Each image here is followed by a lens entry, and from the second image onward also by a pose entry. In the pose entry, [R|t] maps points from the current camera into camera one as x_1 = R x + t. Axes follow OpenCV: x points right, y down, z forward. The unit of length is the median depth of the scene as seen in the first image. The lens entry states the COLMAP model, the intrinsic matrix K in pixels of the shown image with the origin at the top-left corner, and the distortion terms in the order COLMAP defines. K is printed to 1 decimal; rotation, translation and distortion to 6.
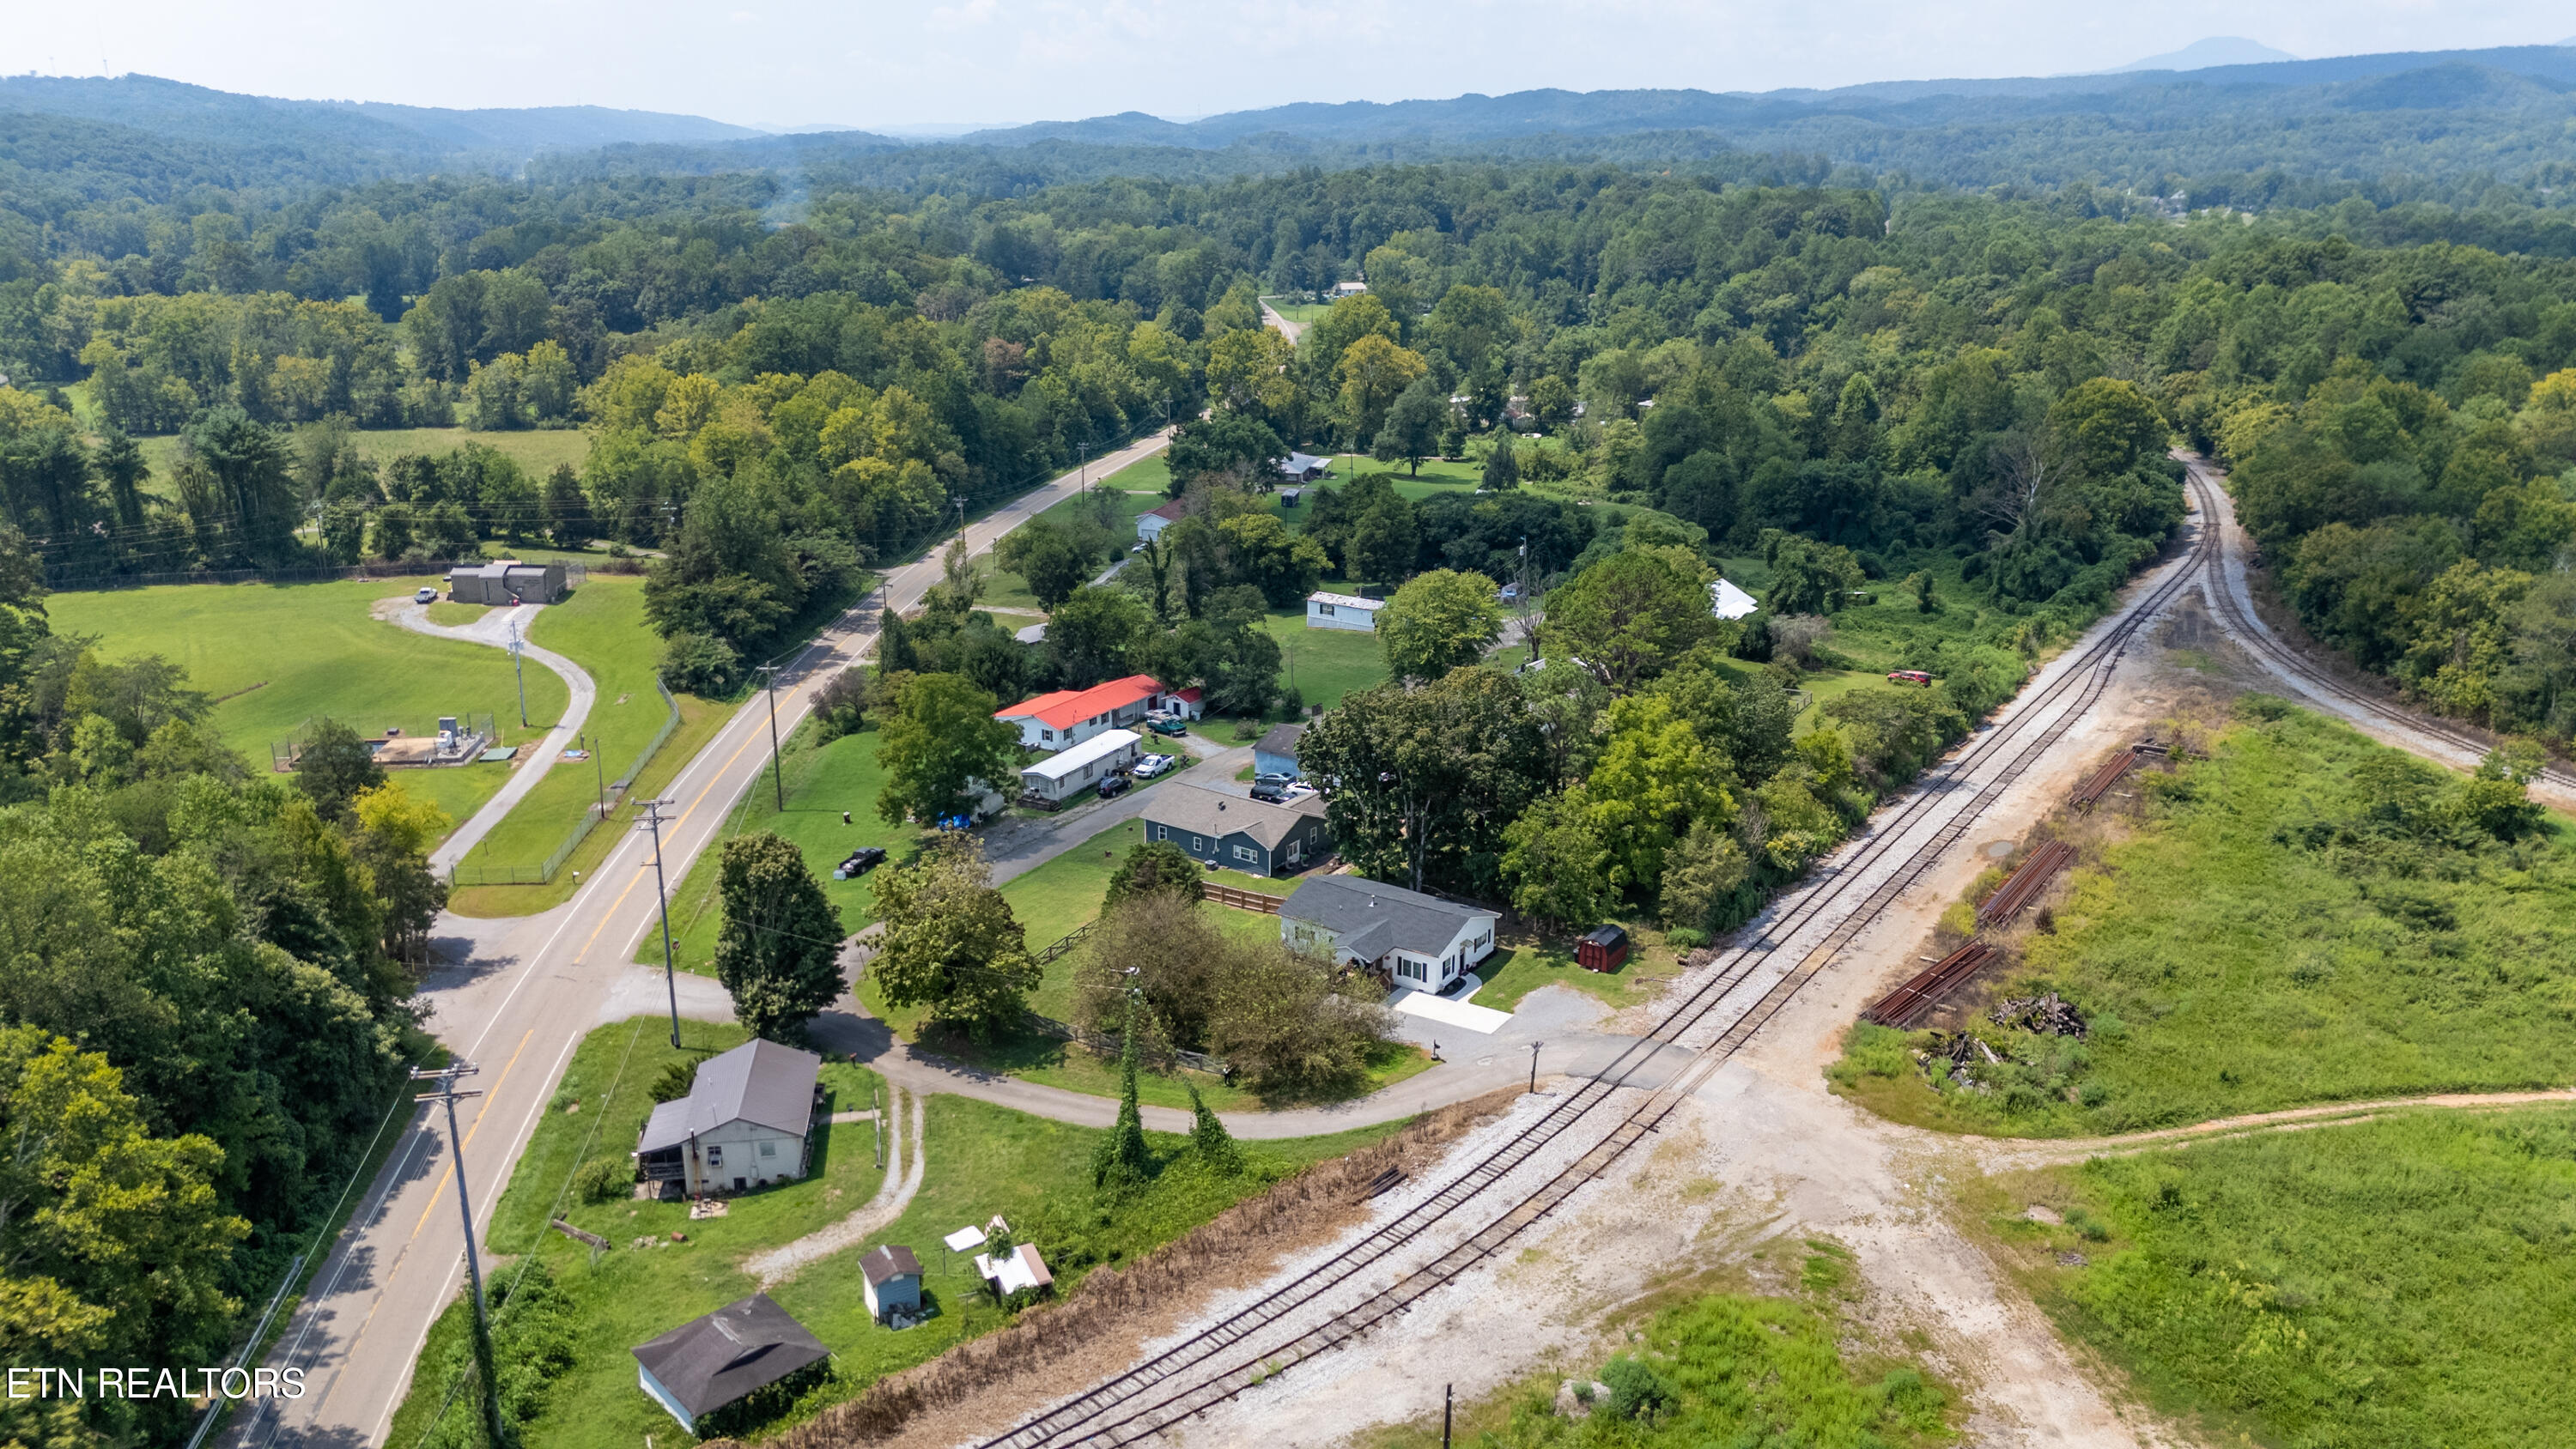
lens RADIAL K [[1862.0, 0, 1288.1], [0, 1862.0, 733.4], [0, 0, 1]] dist [0.069761, -0.093933]
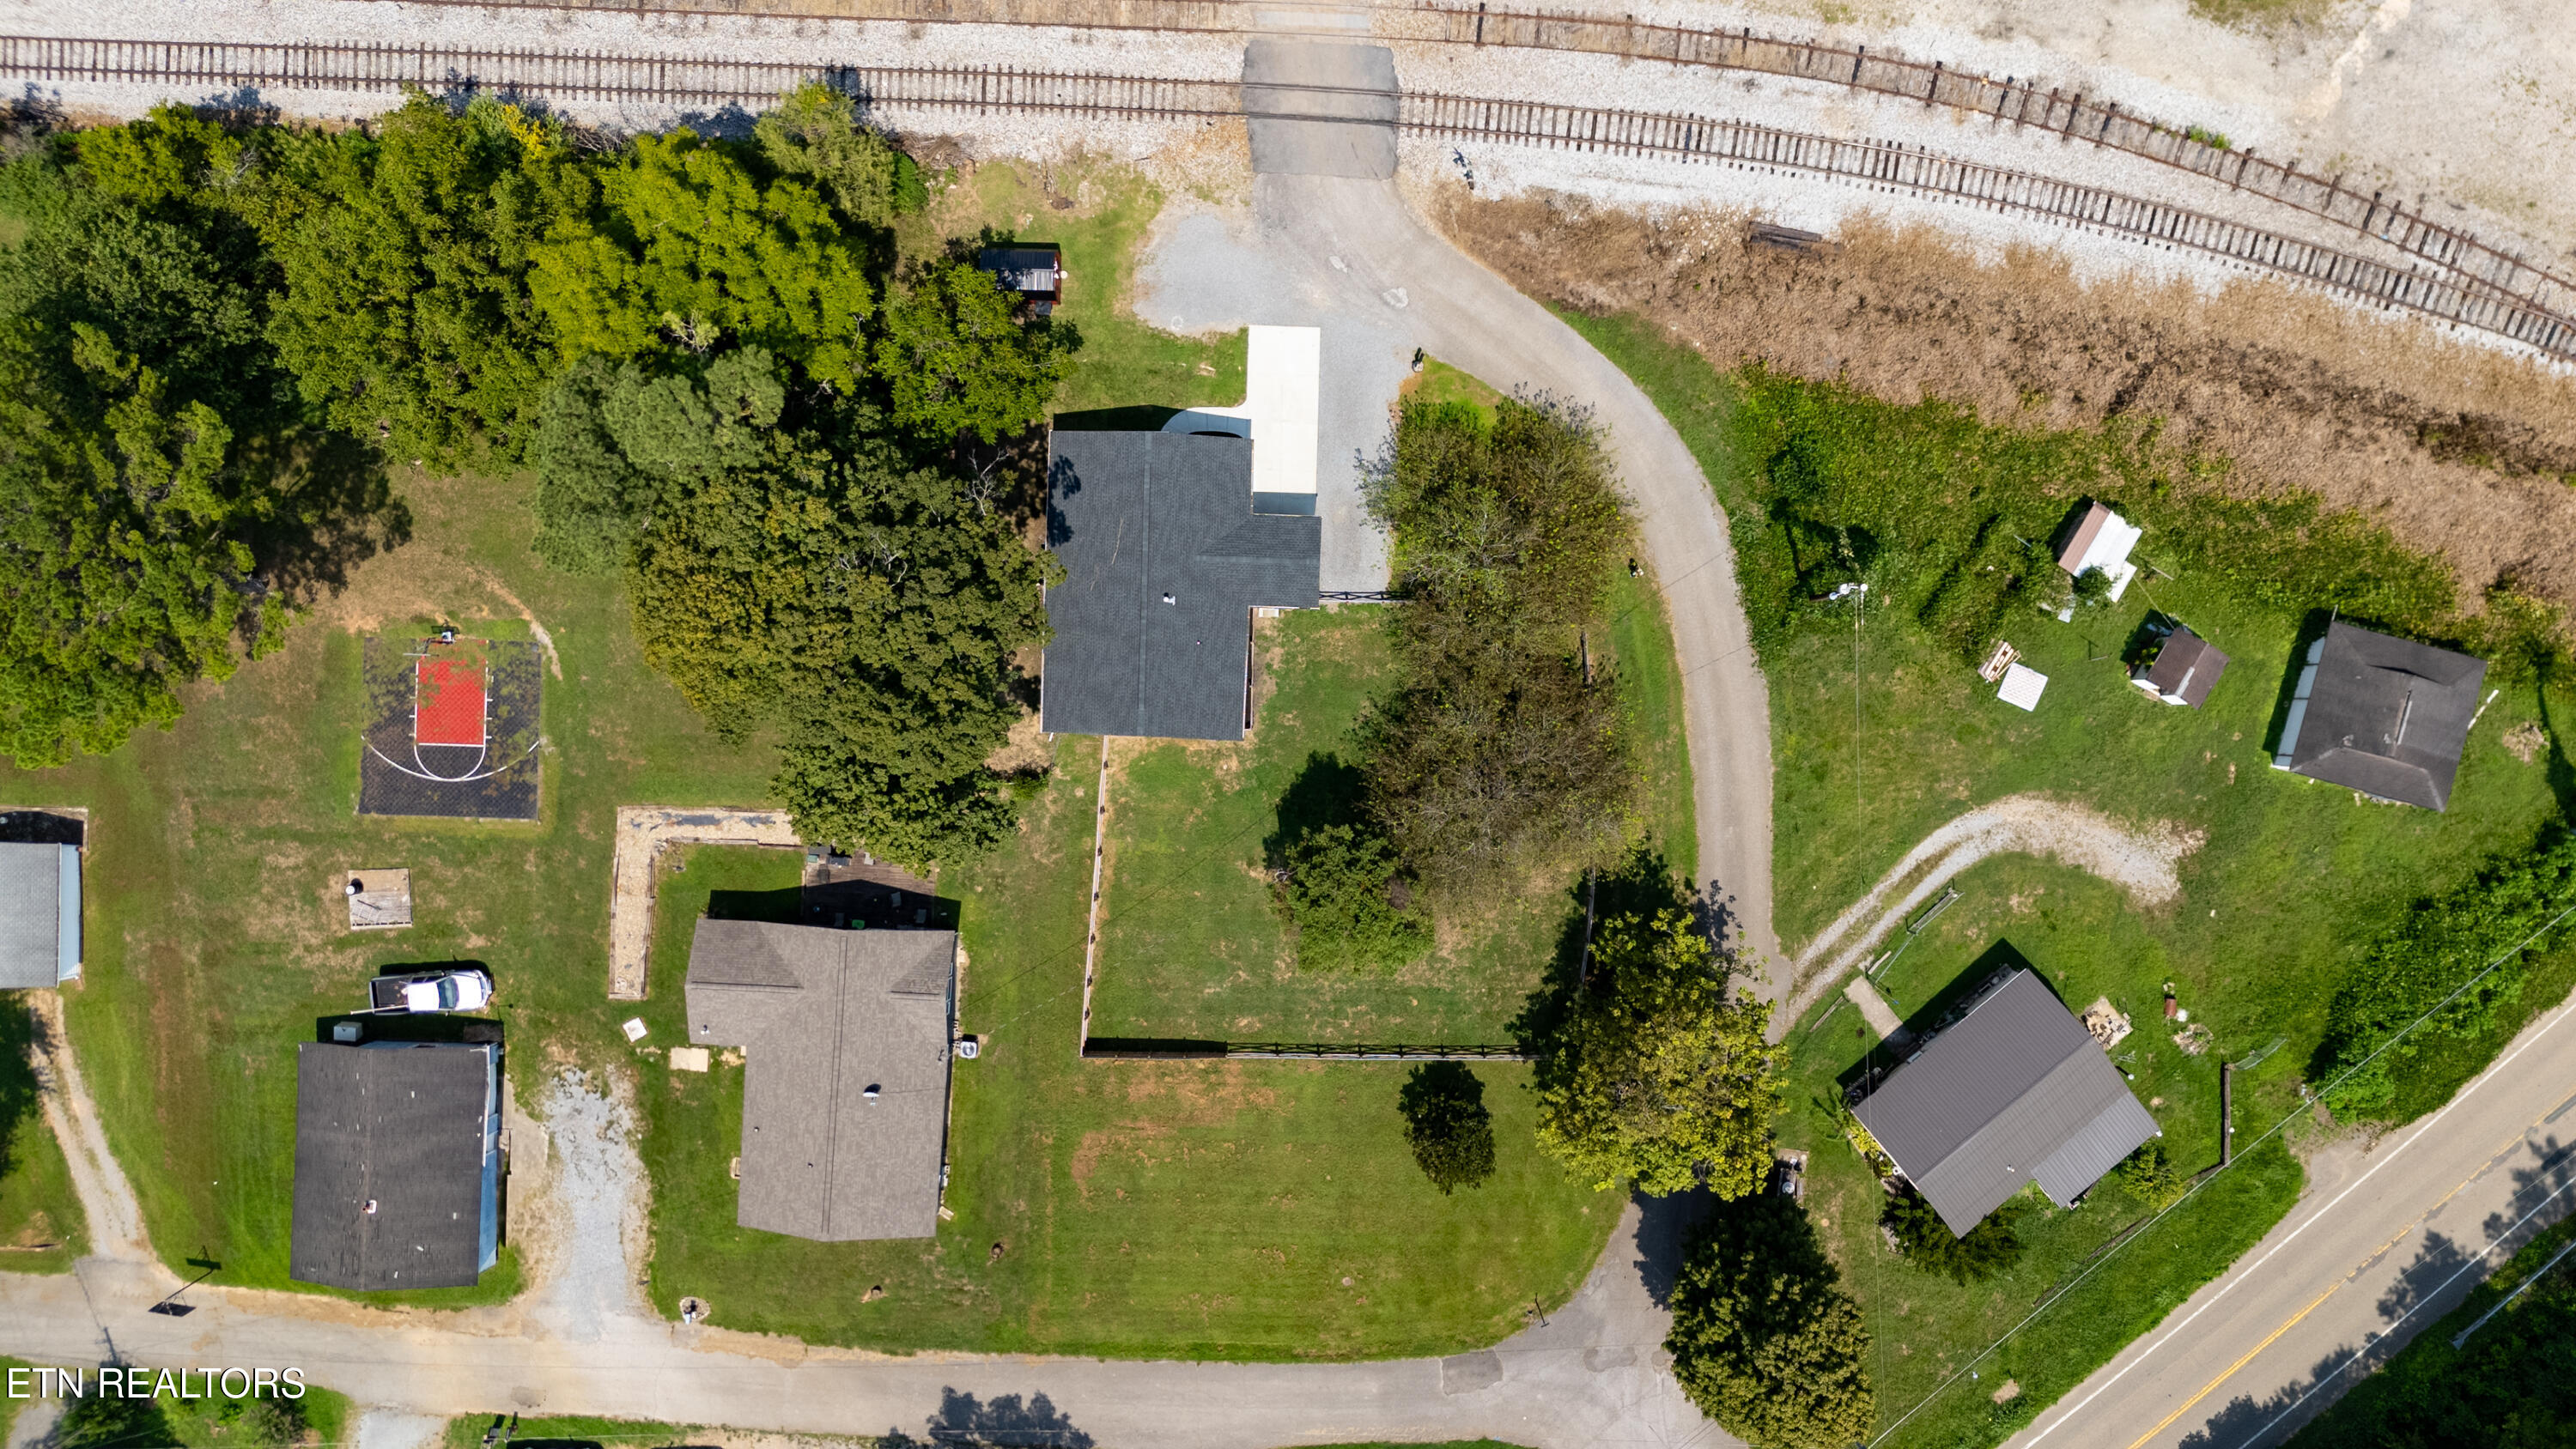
lens RADIAL K [[1862.0, 0, 1288.1], [0, 1862.0, 733.4], [0, 0, 1]] dist [0.069761, -0.093933]
pose [[-0.531820, -0.846851, 0.003182, -0.015269], [0.283426, -0.174448, 0.942994, -0.505336], [-0.798020, 0.502405, 0.332794, 0.812125]]
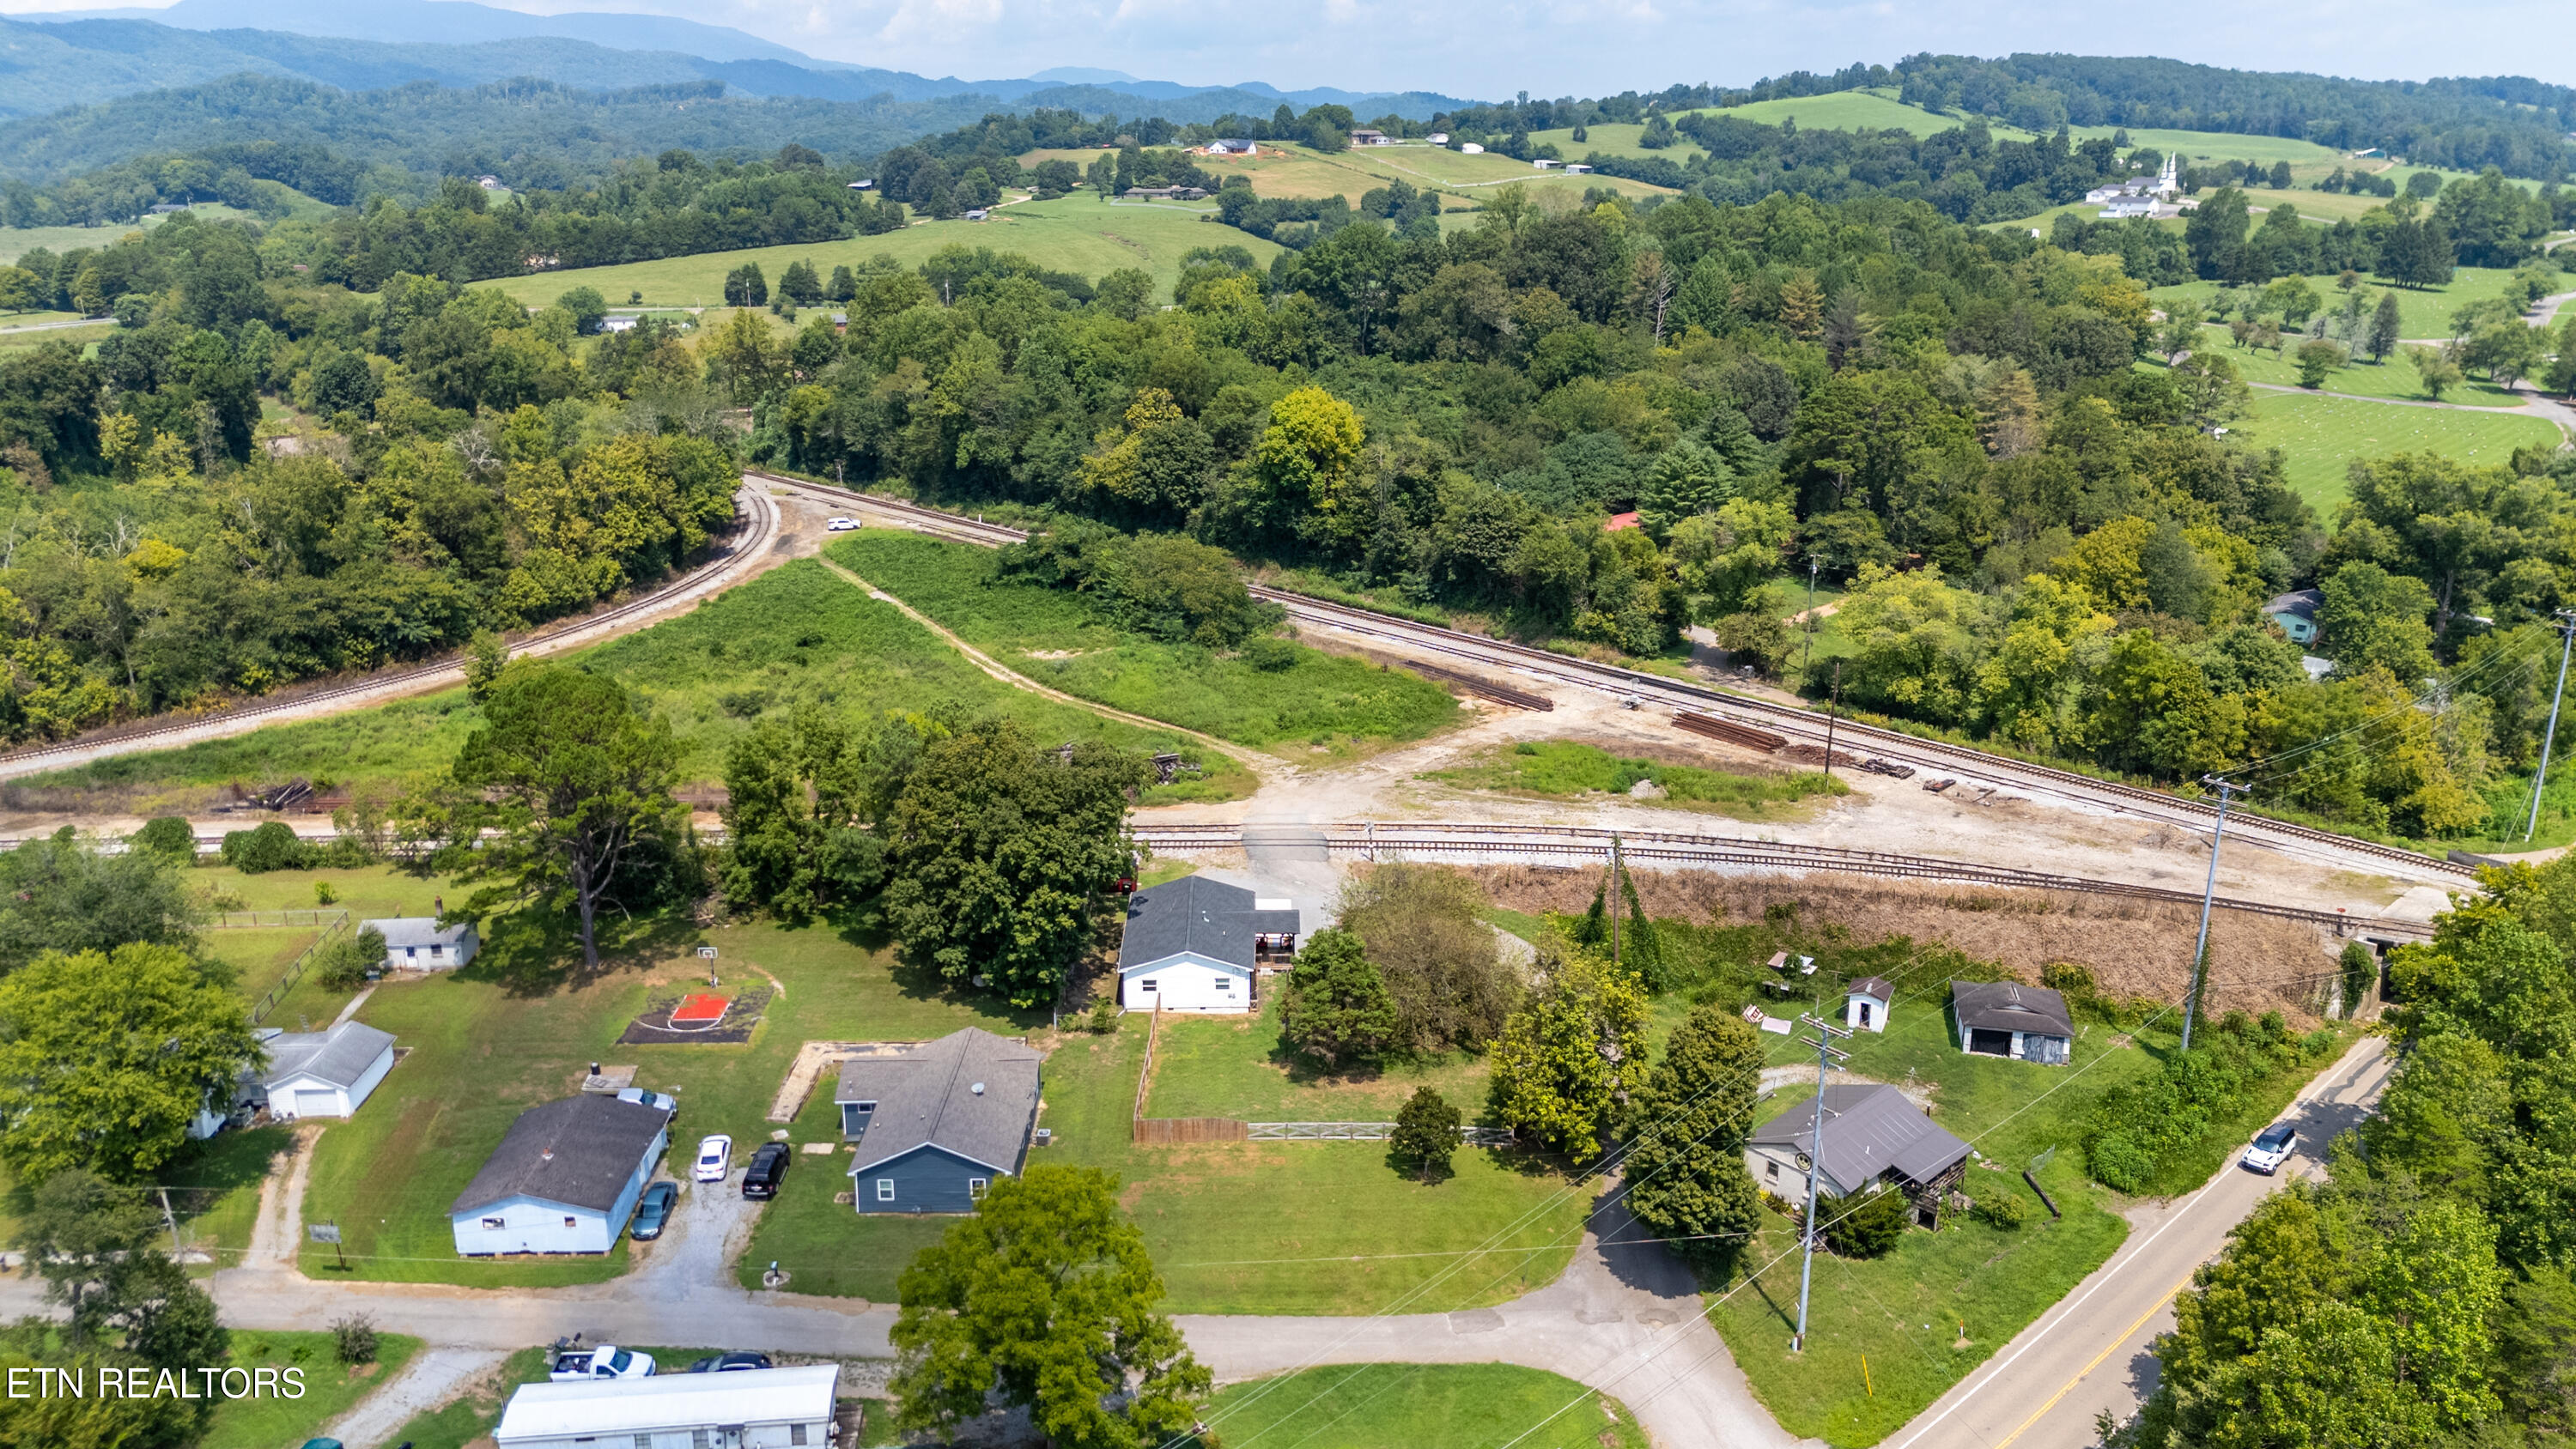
lens RADIAL K [[1862.0, 0, 1288.1], [0, 1862.0, 733.4], [0, 0, 1]] dist [0.069761, -0.093933]
pose [[-0.574019, -0.253943, 0.778470, -0.780672], [0.252552, 0.849443, 0.463319, -0.444065], [-0.778922, 0.462558, -0.423462, 1.413079]]
